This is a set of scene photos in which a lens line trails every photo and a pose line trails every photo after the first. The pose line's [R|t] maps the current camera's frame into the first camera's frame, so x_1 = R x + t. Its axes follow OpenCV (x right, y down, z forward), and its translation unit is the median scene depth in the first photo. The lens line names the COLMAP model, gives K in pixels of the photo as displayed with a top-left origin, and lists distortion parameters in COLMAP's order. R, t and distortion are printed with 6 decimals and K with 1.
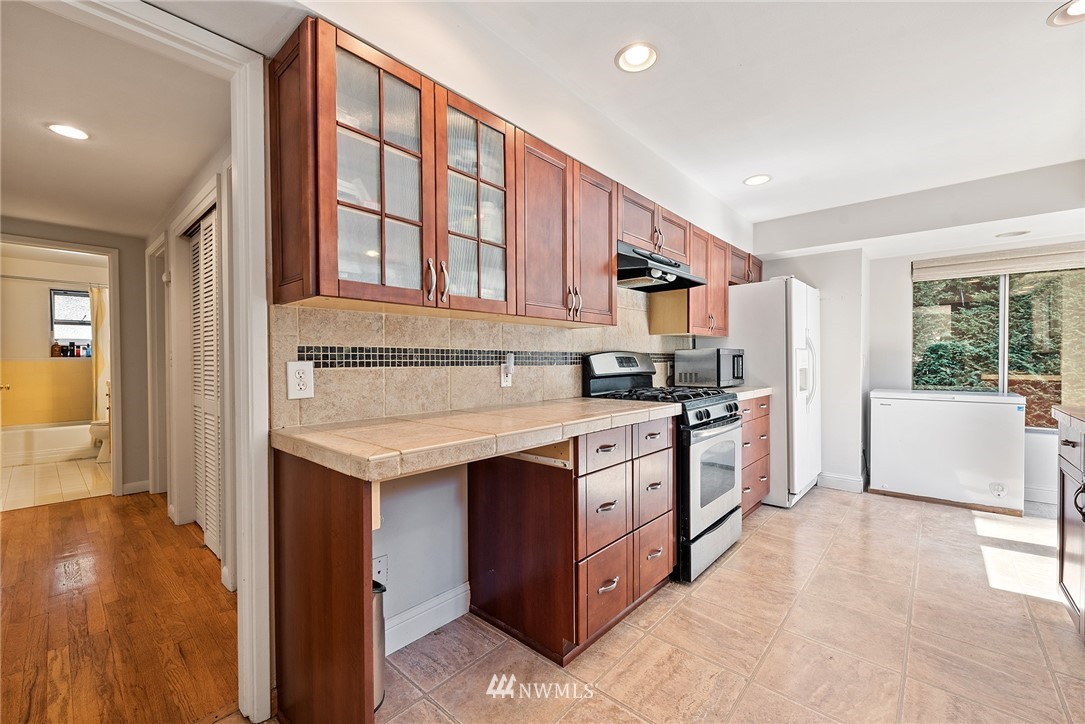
lens RADIAL K [[440.2, 0, 534.5], [0, 440.2, 365.5], [0, 0, 1]] dist [0.005519, -0.001674]
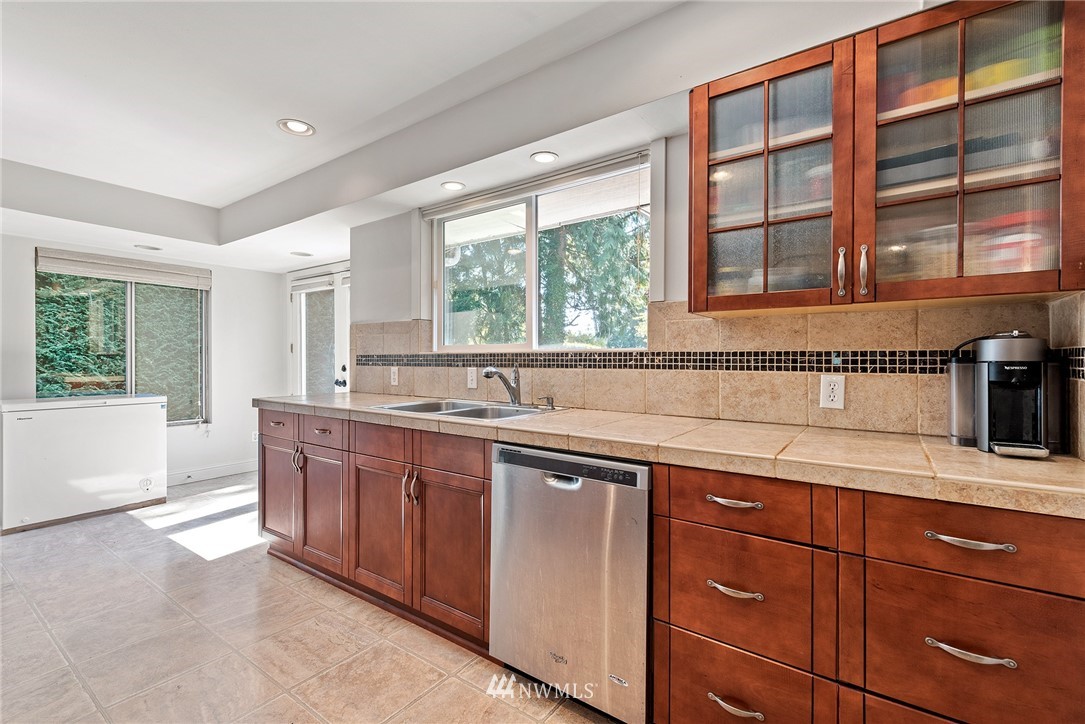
lens RADIAL K [[480.8, 0, 540.9], [0, 480.8, 361.1], [0, 0, 1]] dist [0.008710, -0.000893]
pose [[-0.117218, -0.000875, 0.993106, -0.320921], [0.010549, 0.999942, 0.002126, -0.014327], [-0.993050, 0.010726, -0.117202, 0.264627]]
